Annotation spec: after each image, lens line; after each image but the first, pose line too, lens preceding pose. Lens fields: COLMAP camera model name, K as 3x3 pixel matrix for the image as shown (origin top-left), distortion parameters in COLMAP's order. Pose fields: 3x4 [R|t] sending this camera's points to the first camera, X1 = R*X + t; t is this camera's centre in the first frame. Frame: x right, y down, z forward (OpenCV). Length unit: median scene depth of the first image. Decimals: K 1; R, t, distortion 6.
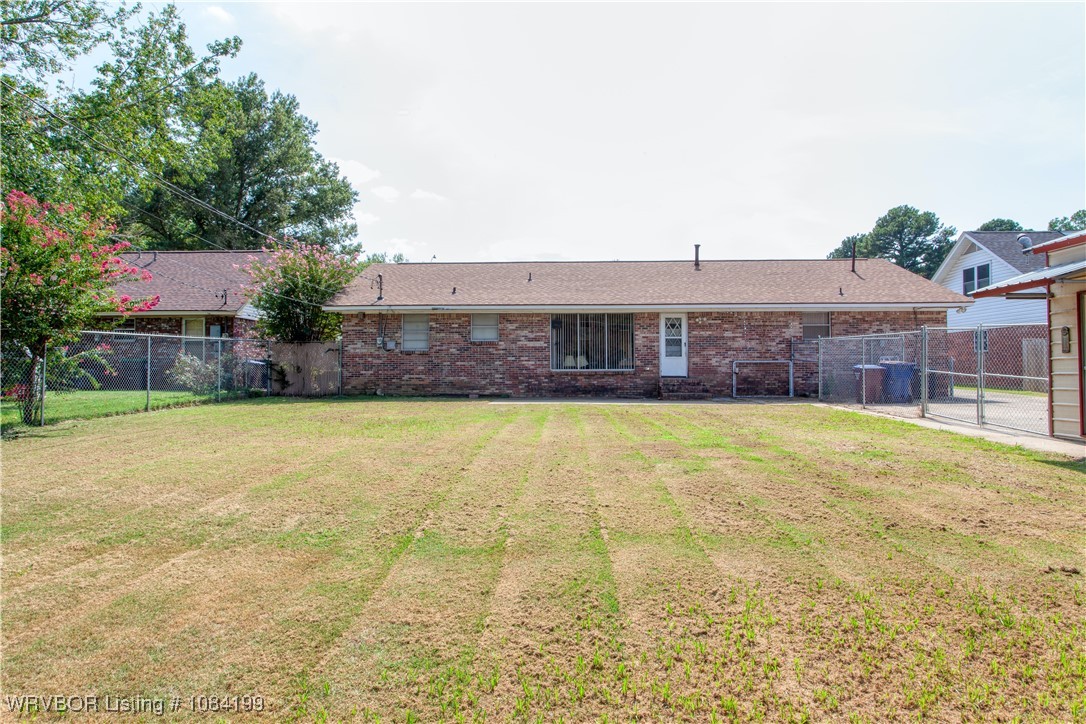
lens RADIAL K [[643.0, 0, 540.9], [0, 643.0, 358.8], [0, 0, 1]] dist [-0.021553, 0.008499]
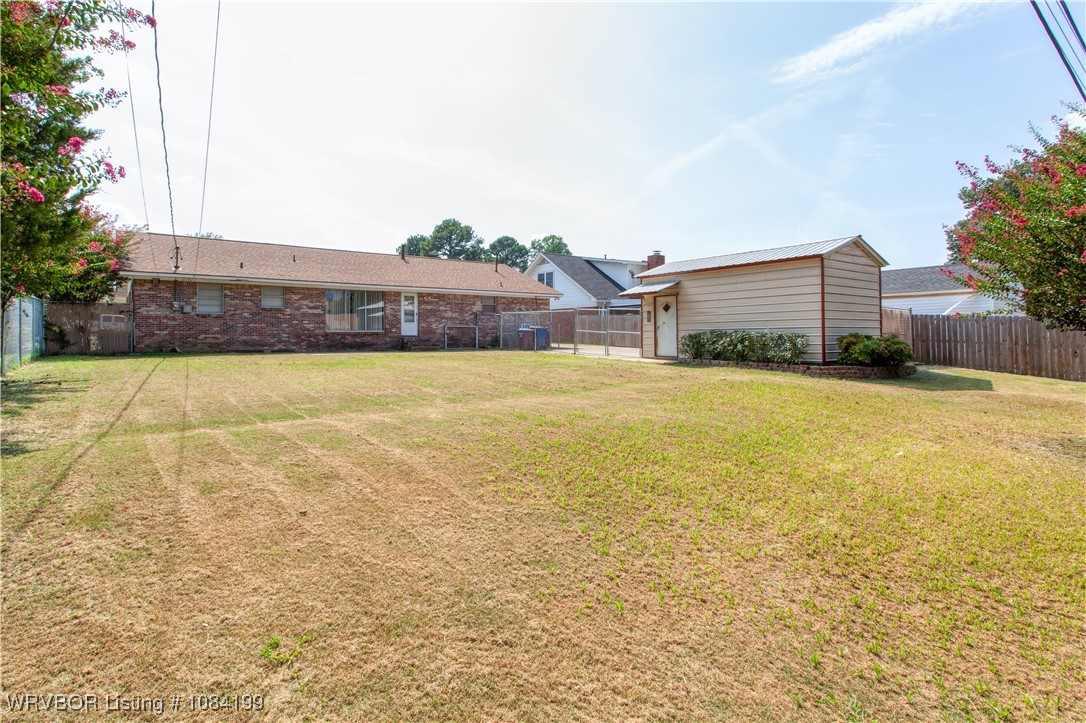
lens RADIAL K [[546.4, 0, 505.7], [0, 546.4, 330.4], [0, 0, 1]] dist [0.001793, 0.002167]
pose [[0.789789, 0.005552, 0.613354, -0.385795], [-0.008744, 0.999959, 0.002207, 0.010404], [-0.613317, -0.007107, 0.789805, -0.124915]]
